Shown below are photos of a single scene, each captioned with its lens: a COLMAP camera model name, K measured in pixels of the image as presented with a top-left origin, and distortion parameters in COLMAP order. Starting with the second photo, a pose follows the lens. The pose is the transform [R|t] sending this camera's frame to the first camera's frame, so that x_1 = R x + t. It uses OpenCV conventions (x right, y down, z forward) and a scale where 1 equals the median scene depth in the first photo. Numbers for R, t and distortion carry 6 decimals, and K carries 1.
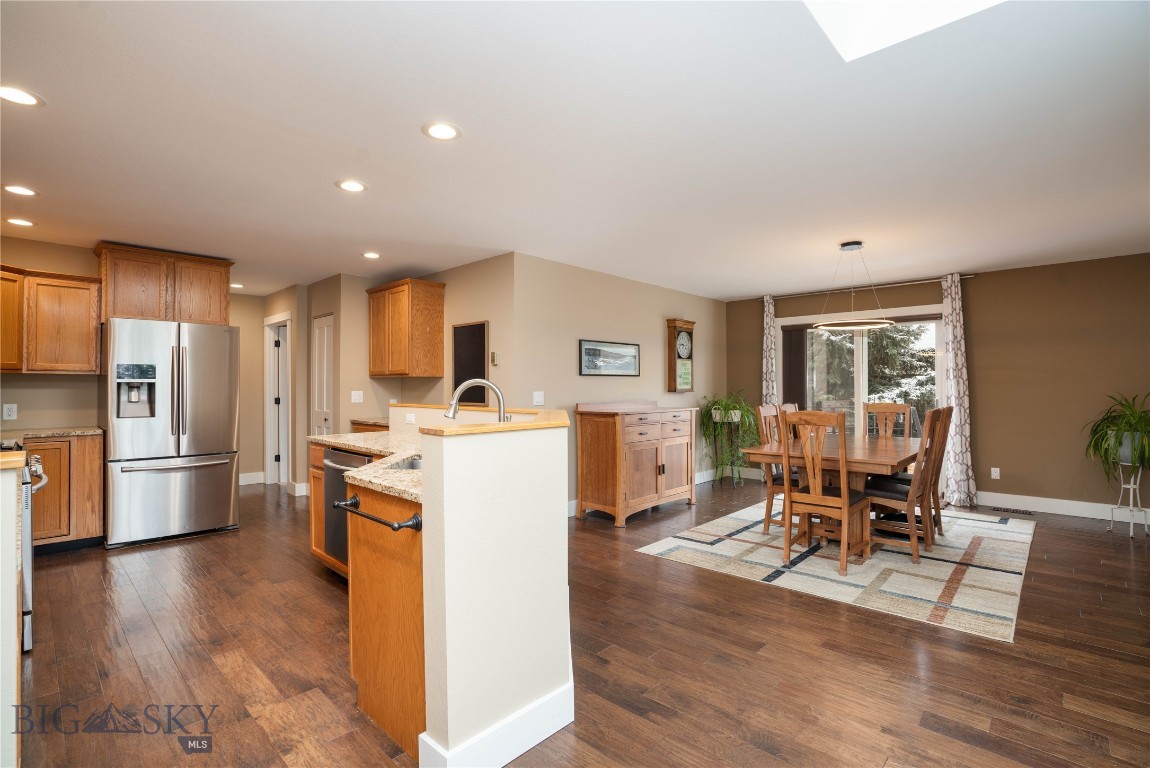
lens RADIAL K [[528.2, 0, 579.4], [0, 528.2, 380.6], [0, 0, 1]] dist [-0.014417, 0.000007]
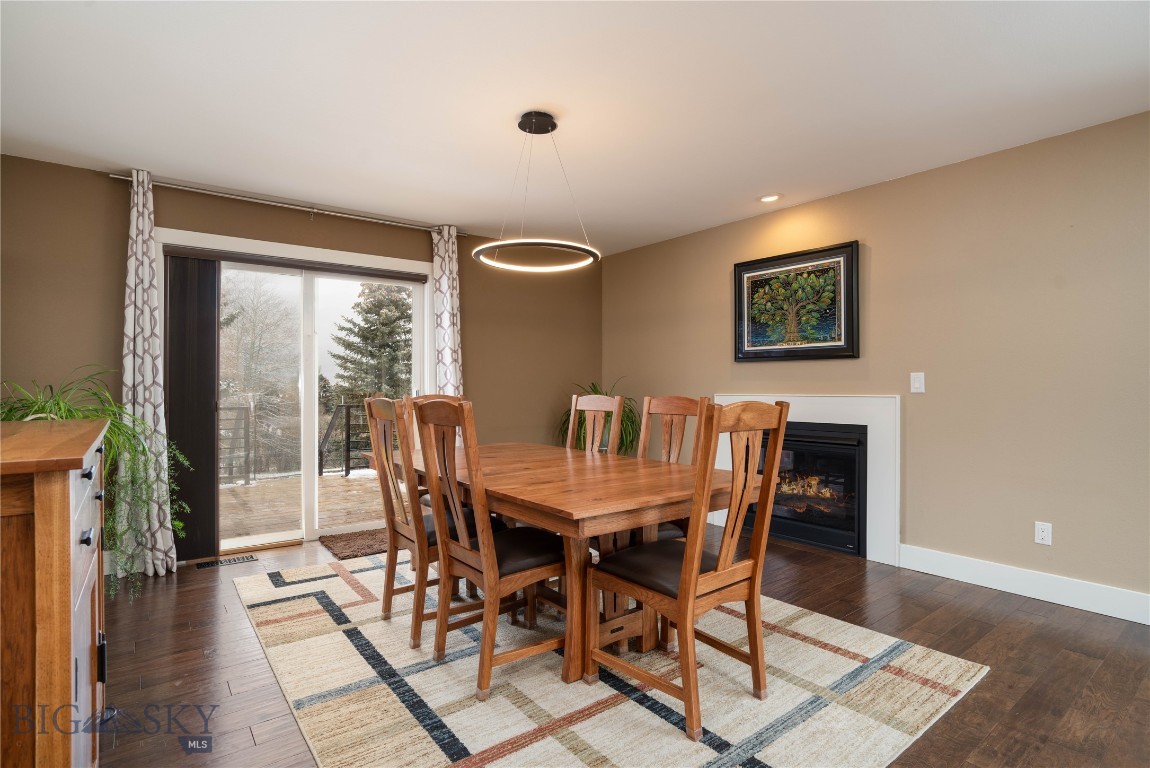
lens RADIAL K [[570.2, 0, 570.0], [0, 570.2, 382.5], [0, 0, 1]] dist [-0.025743, 0.000788]
pose [[0.177865, 0.007672, 0.984025, -0.095286], [-0.010060, 0.999932, -0.005977, 0.037336], [-0.984003, -0.008836, 0.177930, 0.886930]]
